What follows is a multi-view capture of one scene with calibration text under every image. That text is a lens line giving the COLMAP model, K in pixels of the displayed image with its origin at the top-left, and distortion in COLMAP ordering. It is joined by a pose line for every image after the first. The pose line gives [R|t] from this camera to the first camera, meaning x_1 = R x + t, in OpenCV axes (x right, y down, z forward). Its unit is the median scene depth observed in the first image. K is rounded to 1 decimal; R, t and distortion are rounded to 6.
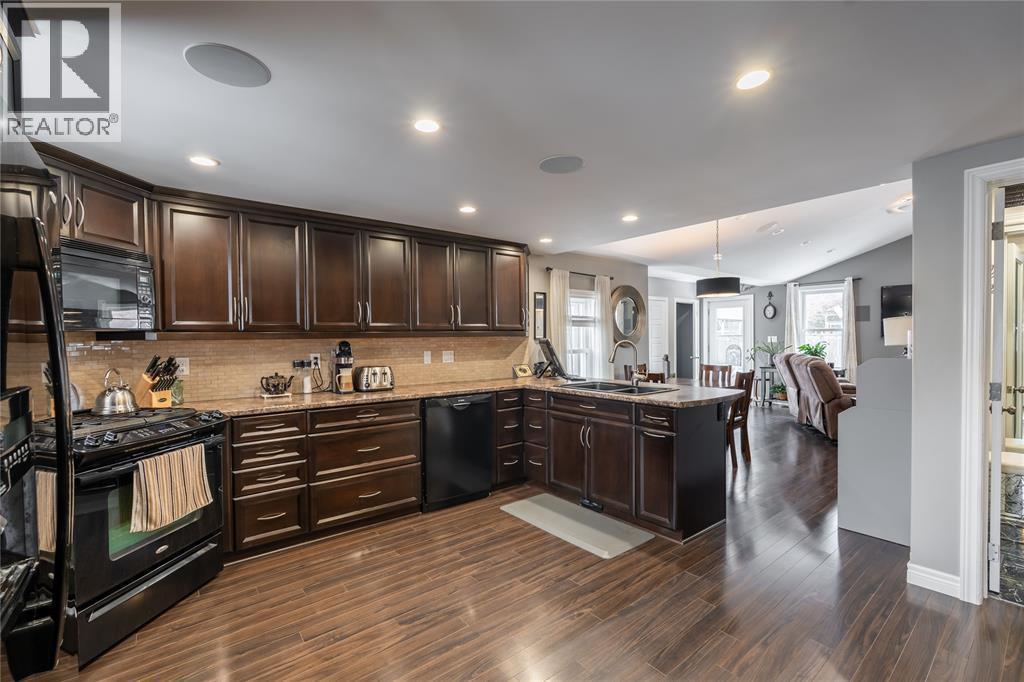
lens RADIAL K [[448.3, 0, 515.7], [0, 448.3, 344.4], [0, 0, 1]] dist [-0.003983, -0.000786]
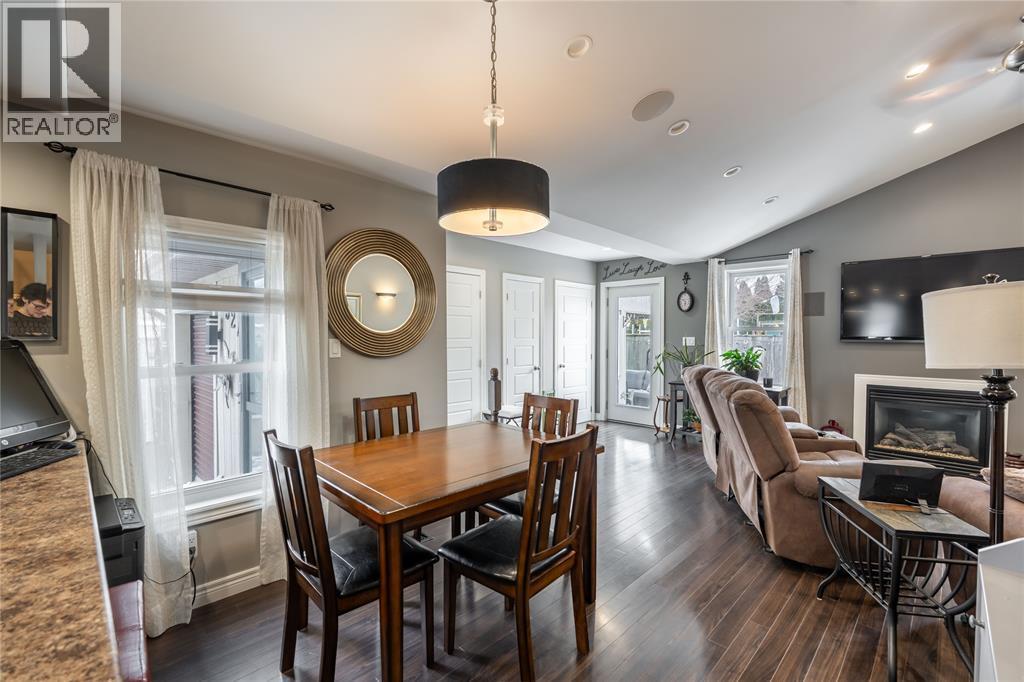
lens RADIAL K [[448.3, 0, 515.6], [0, 448.3, 343.8], [0, 0, 1]] dist [-0.003983, -0.000786]
pose [[0.993663, 0.007715, 0.112135, 0.579256], [-0.008150, 0.999961, 0.003421, -0.019444], [-0.112105, -0.004314, 0.993687, 0.860592]]
